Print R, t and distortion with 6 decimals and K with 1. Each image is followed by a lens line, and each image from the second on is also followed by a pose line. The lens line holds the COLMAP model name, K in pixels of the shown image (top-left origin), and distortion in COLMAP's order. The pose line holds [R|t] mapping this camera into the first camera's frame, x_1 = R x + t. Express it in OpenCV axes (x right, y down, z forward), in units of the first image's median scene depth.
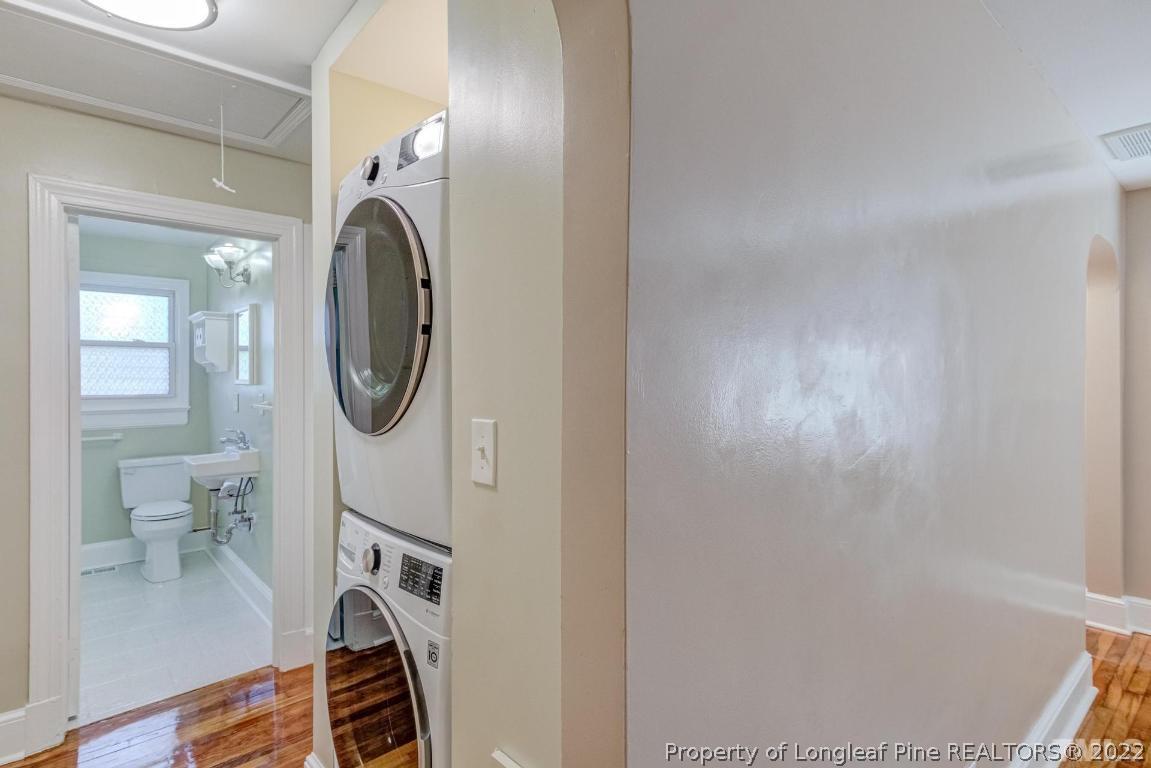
lens RADIAL K [[591.0, 0, 573.7], [0, 591.0, 383.0], [0, 0, 1]] dist [0.021337, 0.000539]
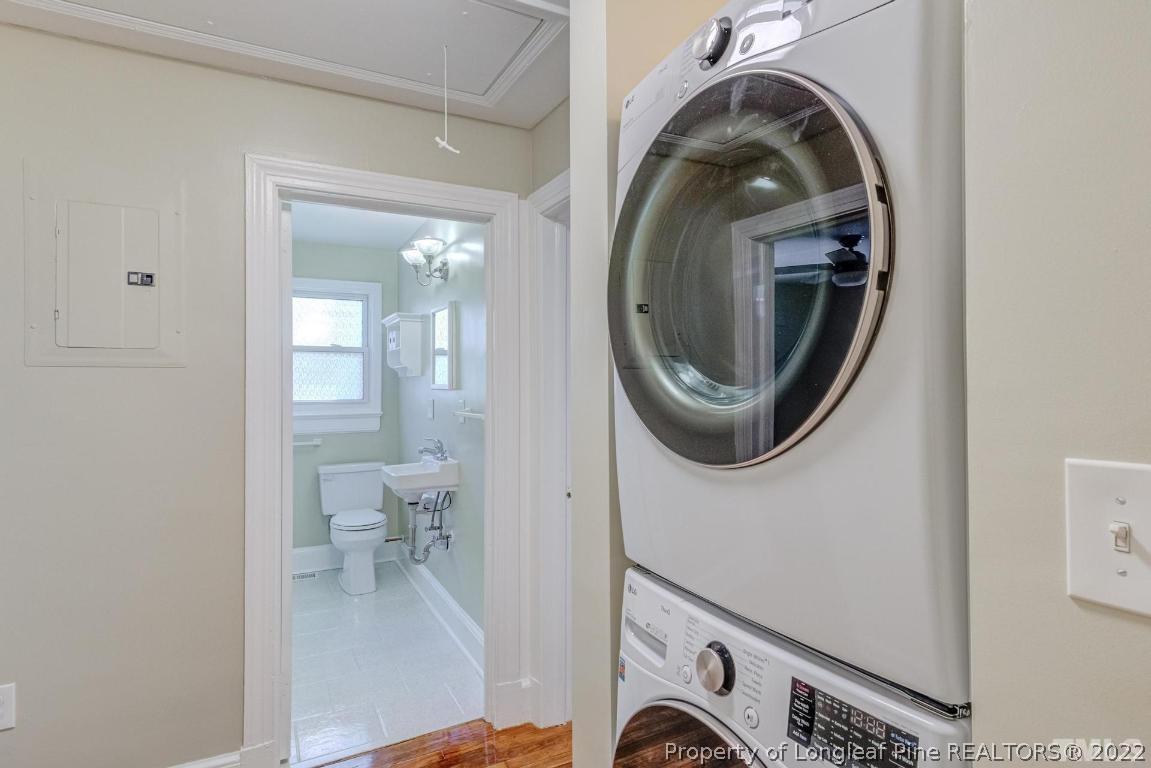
lens RADIAL K [[589.2, 0, 590.1], [0, 589.2, 386.6], [0, 0, 1]] dist [0.044861, -0.022353]
pose [[0.978960, -0.000274, -0.204051, -0.144006], [-0.000783, 0.999987, -0.005101, 0.002379], [0.204050, 0.005154, 0.978947, 0.153509]]
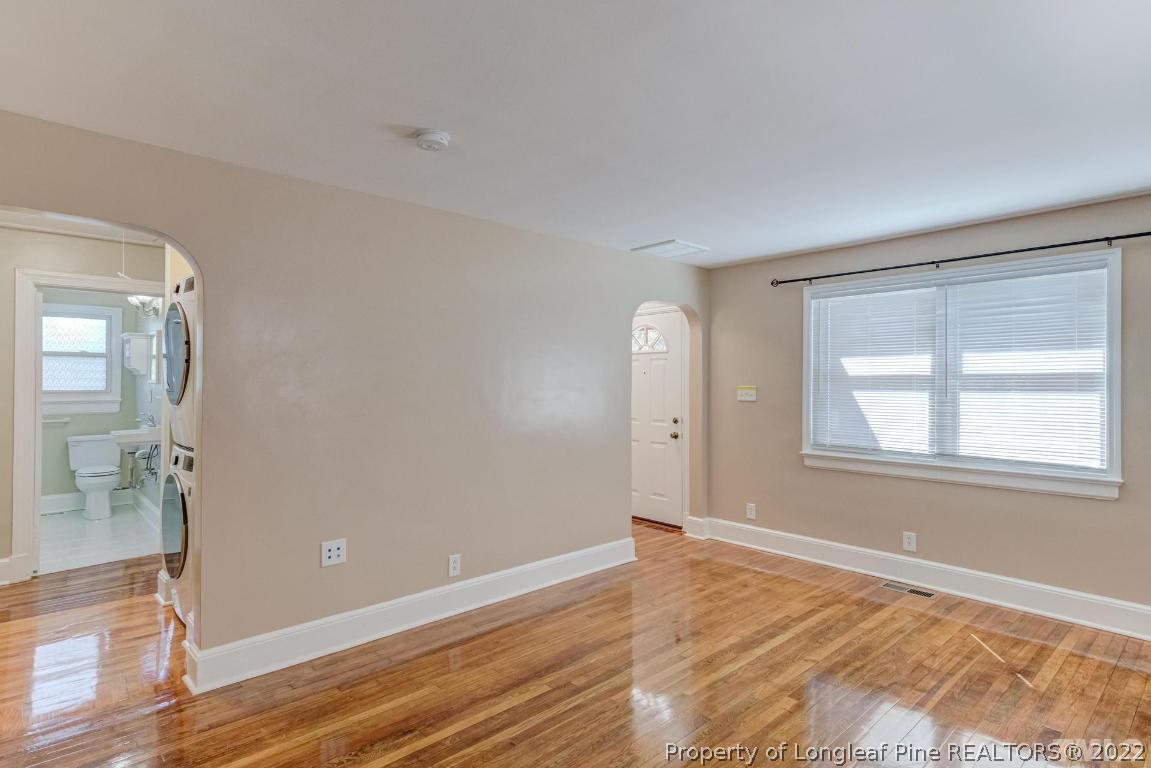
lens RADIAL K [[602.8, 0, 576.2], [0, 602.8, 381.4], [0, 0, 1]] dist [0.018296, -0.001492]
pose [[0.999368, 0.007927, 0.034657, 0.461297], [-0.007660, 0.999940, -0.007809, 0.001543], [-0.034717, 0.007538, 0.999369, -0.571359]]
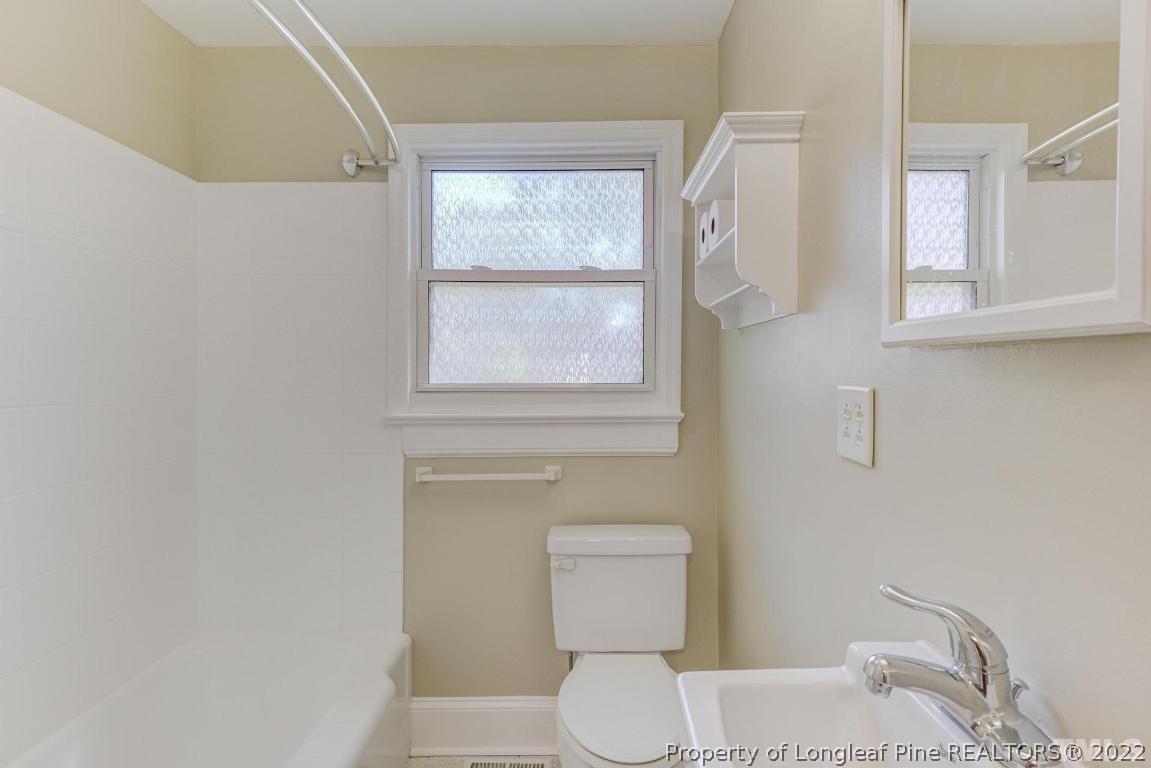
lens RADIAL K [[597.1, 0, 587.6], [0, 597.1, 376.7], [0, 0, 1]] dist [0.043214, -0.025901]
pose [[0.762408, 0.007909, -0.647049, -0.539830], [-0.002856, 0.999957, 0.008858, 0.012271], [0.647091, -0.004905, 0.762397, 0.812394]]
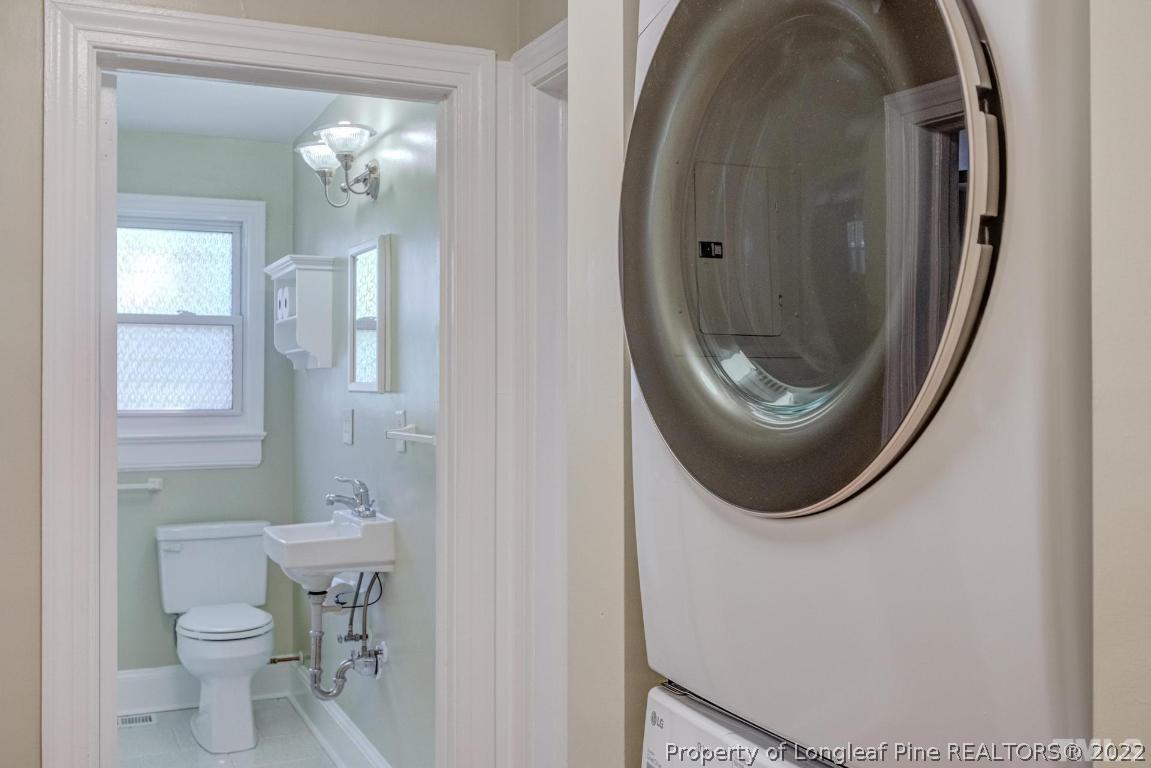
lens RADIAL K [[1135.5, 0, 573.3], [0, 1135.5, 386.6], [0, 0, 1]] dist [-0.009020, -0.000434]
pose [[0.960858, 0.002270, -0.277031, -0.108672], [-0.003941, 0.999977, -0.005476, 0.002621], [0.277013, 0.006353, 0.960845, 0.102141]]
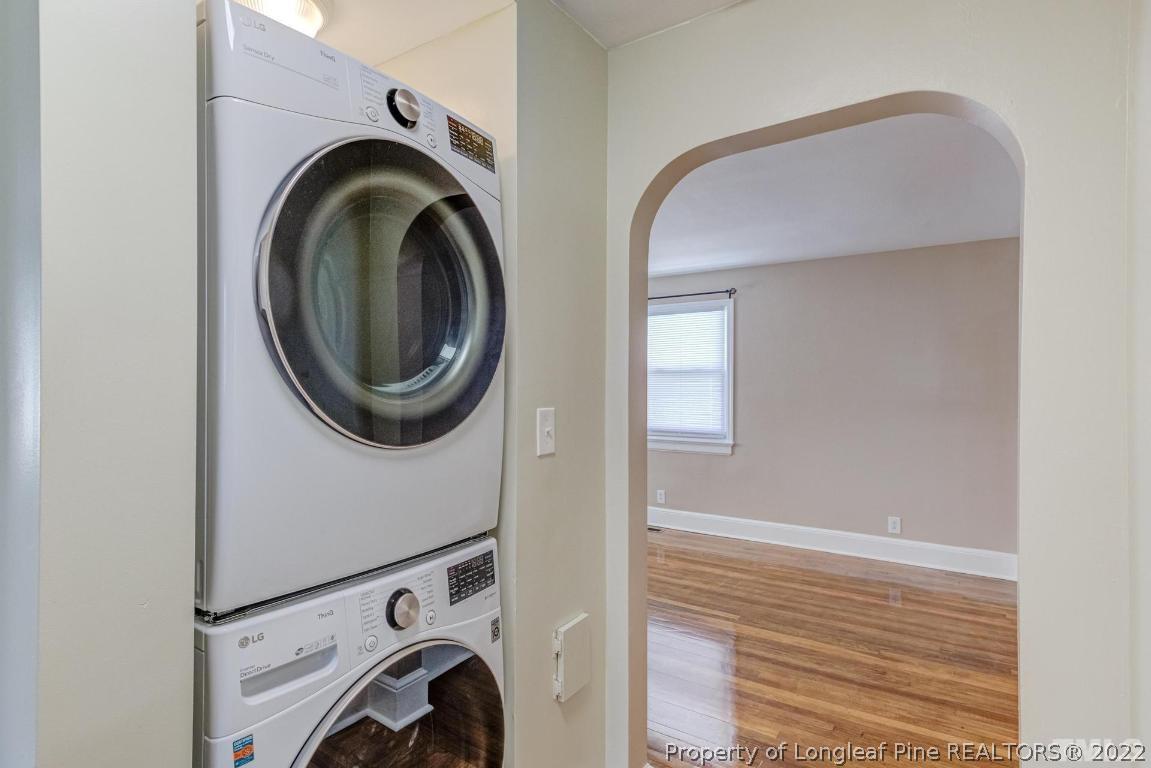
lens RADIAL K [[596.1, 0, 577.9], [0, 596.1, 384.7], [0, 0, 1]] dist [0.018338, -0.001066]
pose [[-0.274482, 0.001549, 0.961591, -0.487840], [0.003152, 0.999995, -0.000711, 0.002218], [-0.961587, 0.002835, -0.274485, 0.420719]]
